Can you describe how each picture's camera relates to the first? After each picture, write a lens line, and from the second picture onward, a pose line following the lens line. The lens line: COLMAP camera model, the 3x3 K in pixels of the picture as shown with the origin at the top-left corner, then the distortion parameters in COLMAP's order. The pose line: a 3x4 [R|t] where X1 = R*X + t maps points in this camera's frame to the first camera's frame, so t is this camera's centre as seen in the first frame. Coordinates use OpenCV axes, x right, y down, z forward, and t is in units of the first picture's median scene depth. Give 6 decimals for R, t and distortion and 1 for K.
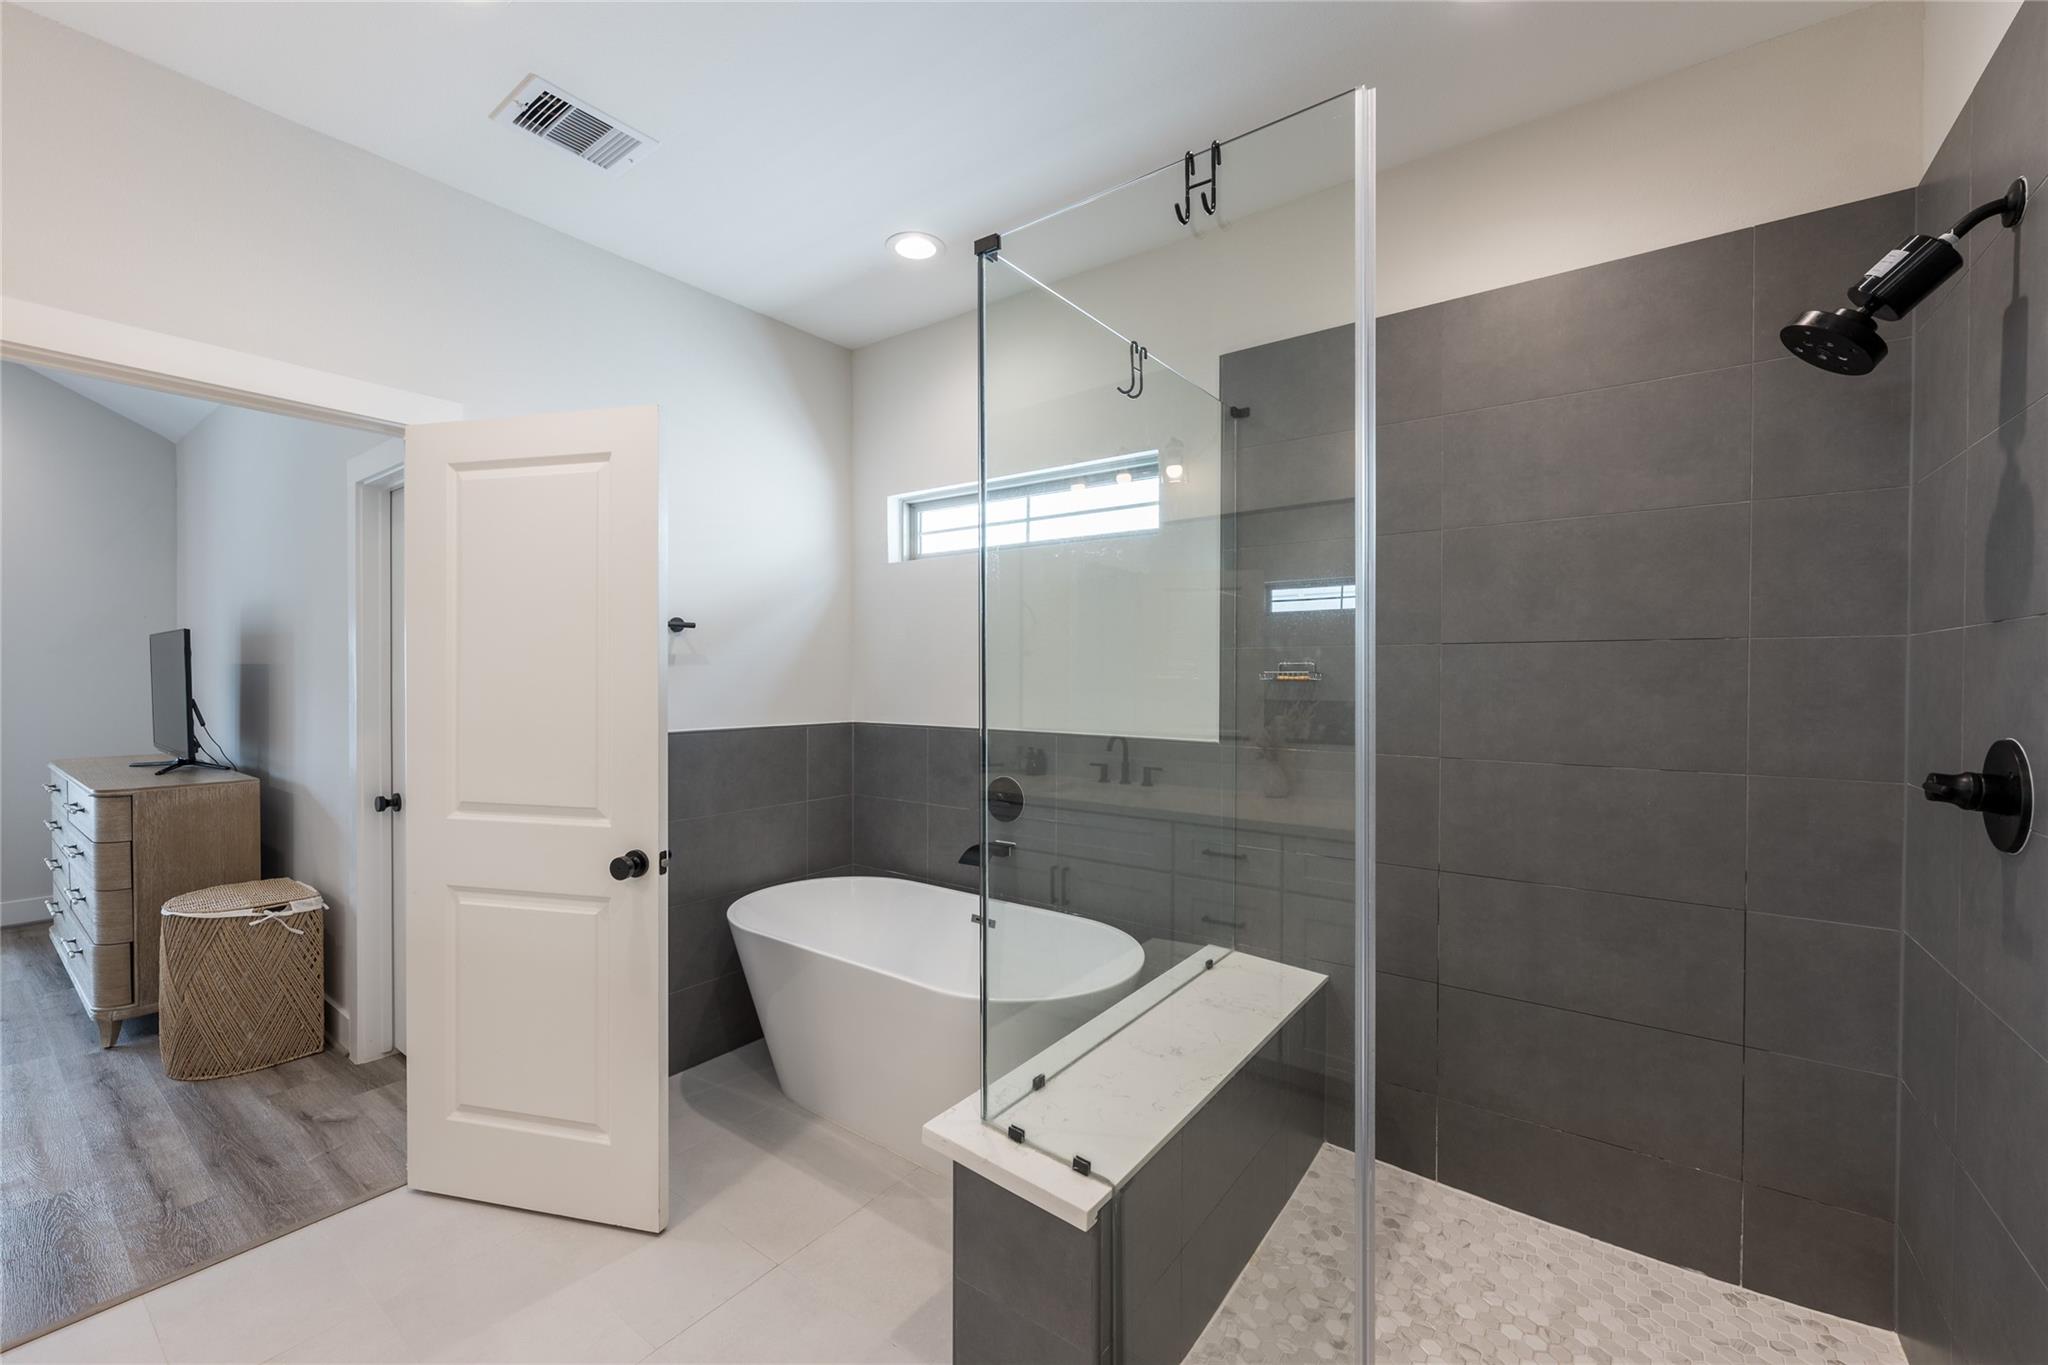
lens RADIAL K [[814.5, 0, 1017.9], [0, 814.5, 685.7], [0, 0, 1]] dist [0.000527, 0.000421]
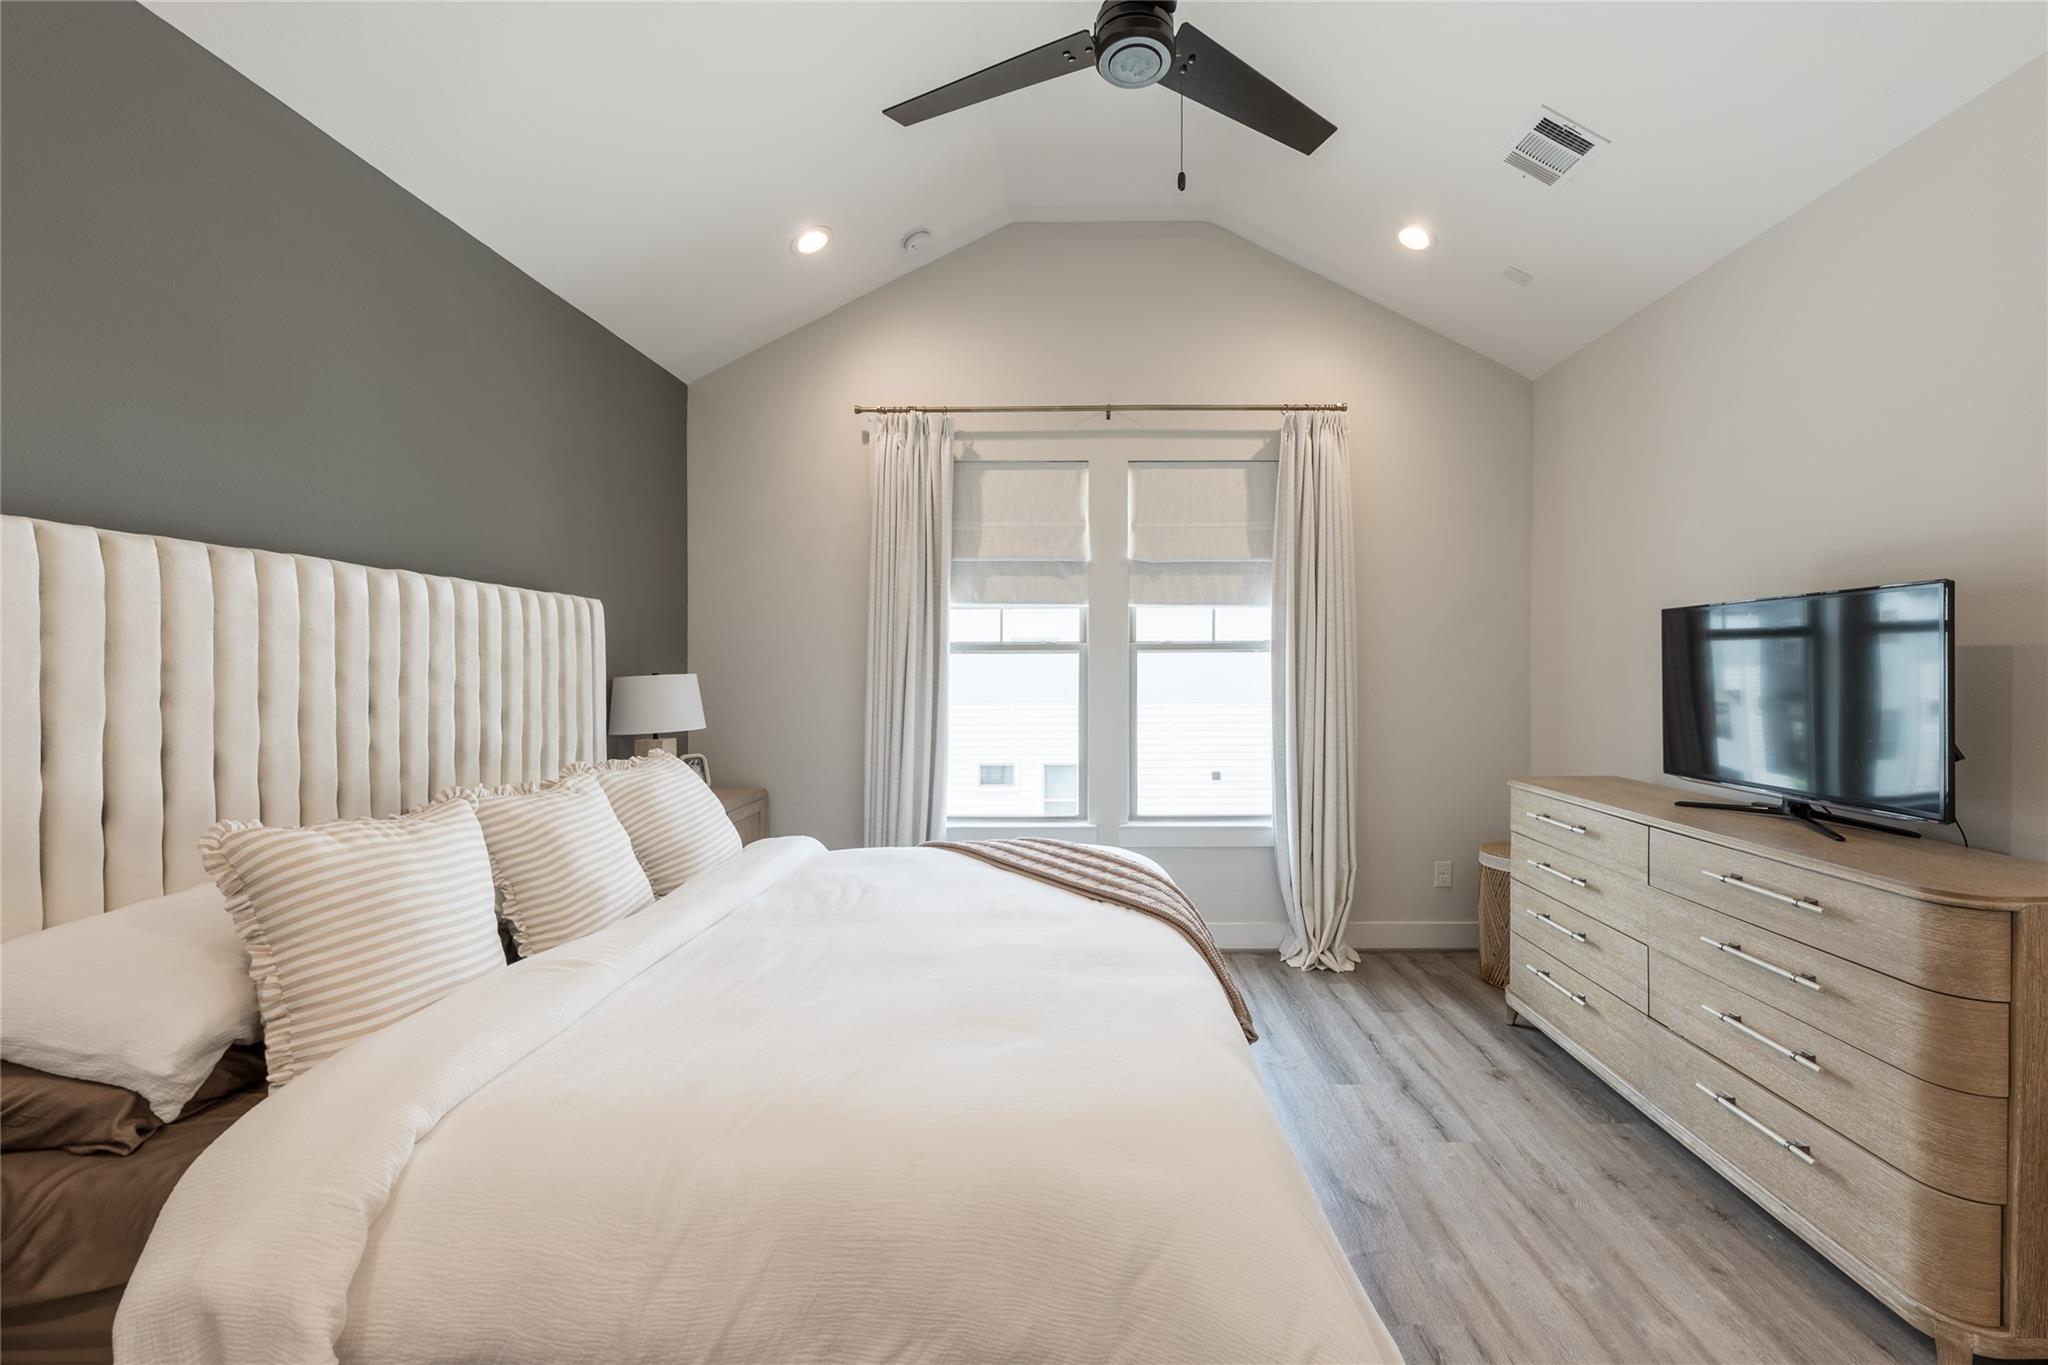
lens RADIAL K [[827.9, 0, 1075.0], [0, 827.9, 689.6], [0, 0, 1]] dist [-0.000605, 0.000146]
pose [[0.591689, 0.013195, -0.806058, -1.089620], [-0.007224, 0.999913, 0.011066, 0.000731], [0.806134, -0.000725, 0.591733, 0.269746]]
